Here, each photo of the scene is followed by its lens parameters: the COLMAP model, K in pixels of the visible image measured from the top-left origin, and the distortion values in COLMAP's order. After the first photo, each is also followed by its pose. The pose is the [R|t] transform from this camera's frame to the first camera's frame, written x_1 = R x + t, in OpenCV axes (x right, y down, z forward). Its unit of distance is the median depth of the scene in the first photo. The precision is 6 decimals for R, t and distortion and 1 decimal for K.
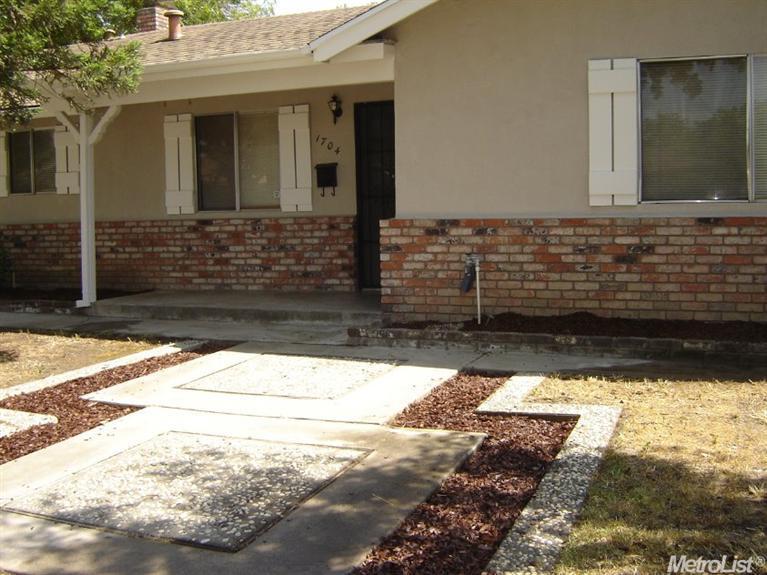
lens RADIAL K [[876.5, 0, 383.4], [0, 876.5, 288.4], [0, 0, 1]] dist [0.012399, 0.000000]
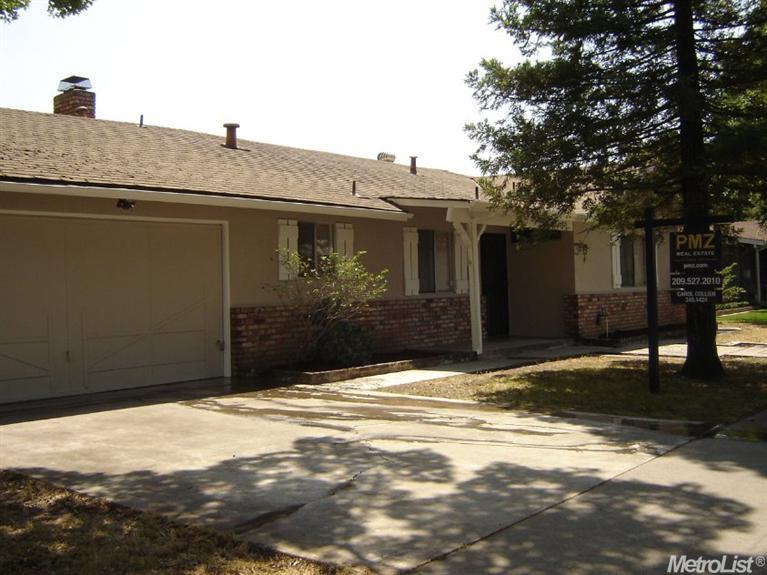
lens RADIAL K [[876.5, 0, 383.2], [0, 876.5, 287.5], [0, 0, 1]] dist [0.012399, 0.000000]
pose [[0.256811, 0.020900, 0.966236, -1.667693], [0.115413, 0.991949, -0.052131, -0.028672], [-0.959546, 0.124904, 0.252331, 0.689147]]
